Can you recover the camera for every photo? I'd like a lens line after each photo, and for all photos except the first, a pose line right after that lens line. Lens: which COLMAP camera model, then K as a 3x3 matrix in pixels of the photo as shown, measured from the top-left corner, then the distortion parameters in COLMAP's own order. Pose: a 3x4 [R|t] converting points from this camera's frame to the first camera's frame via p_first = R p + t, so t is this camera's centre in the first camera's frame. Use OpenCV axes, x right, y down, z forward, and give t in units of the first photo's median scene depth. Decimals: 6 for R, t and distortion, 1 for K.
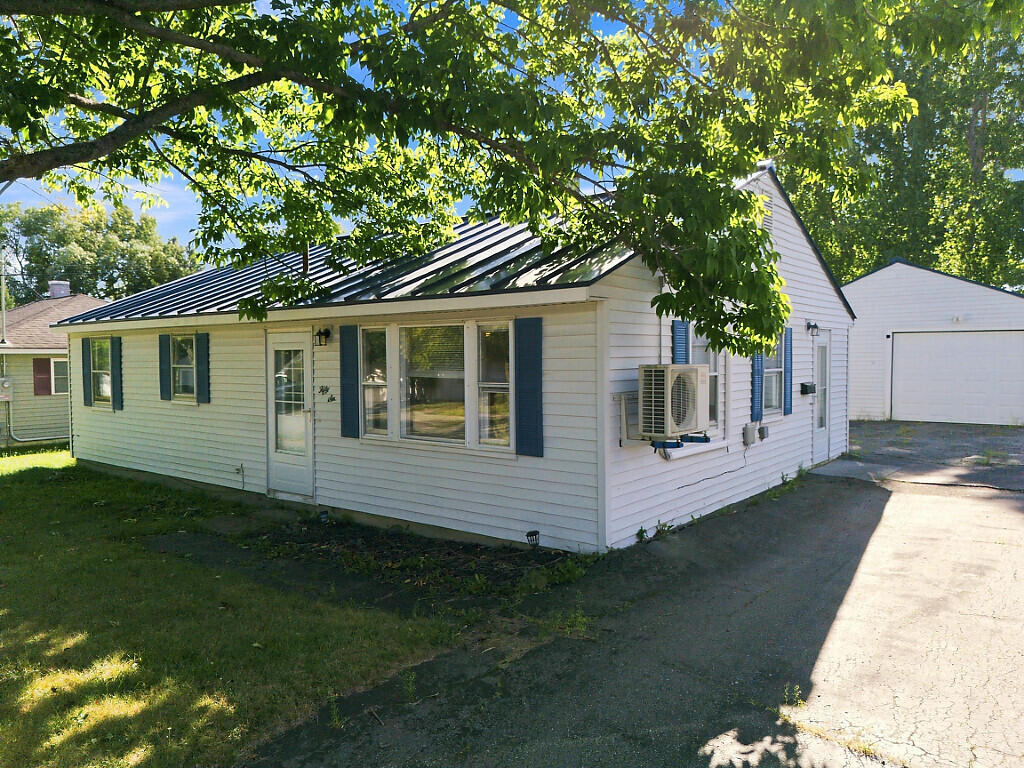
lens RADIAL K [[736.6, 0, 512.3], [0, 736.6, 383.1], [0, 0, 1]] dist [0.033518, 0.015523]
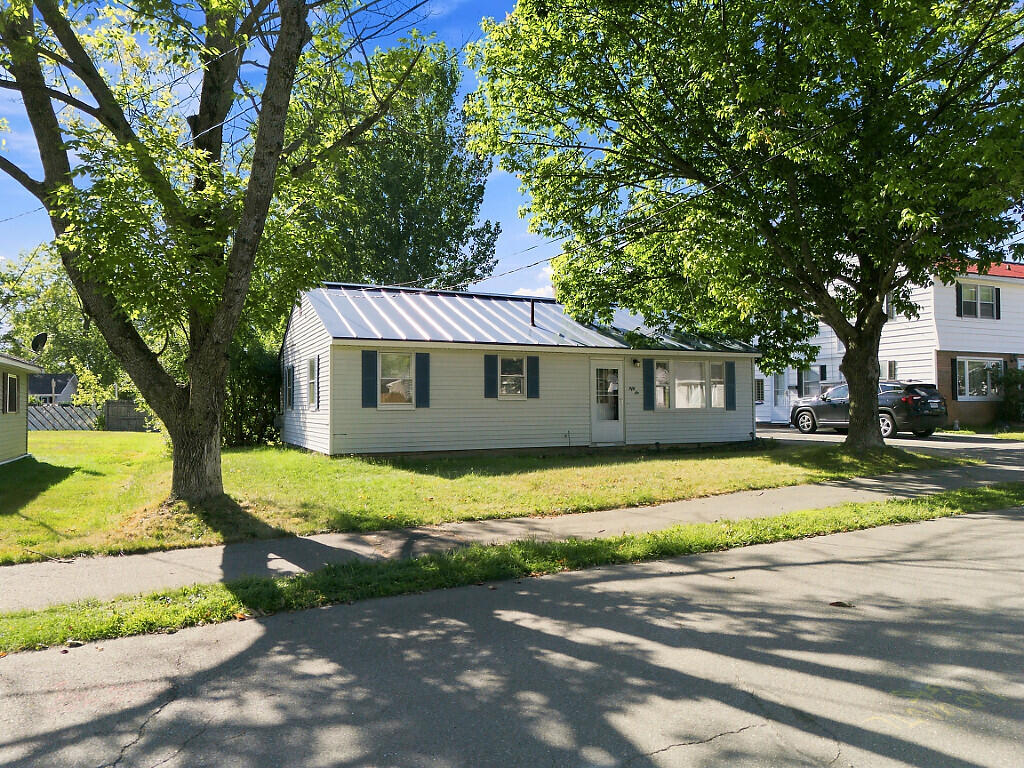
lens RADIAL K [[736.6, 0, 508.4], [0, 736.6, 383.9], [0, 0, 1]] dist [0.033518, 0.015523]
pose [[0.451312, 0.039983, 0.891470, -2.287823], [0.037740, 0.997247, -0.063833, 0.115836], [-0.891568, 0.062452, 0.448561, 0.378656]]
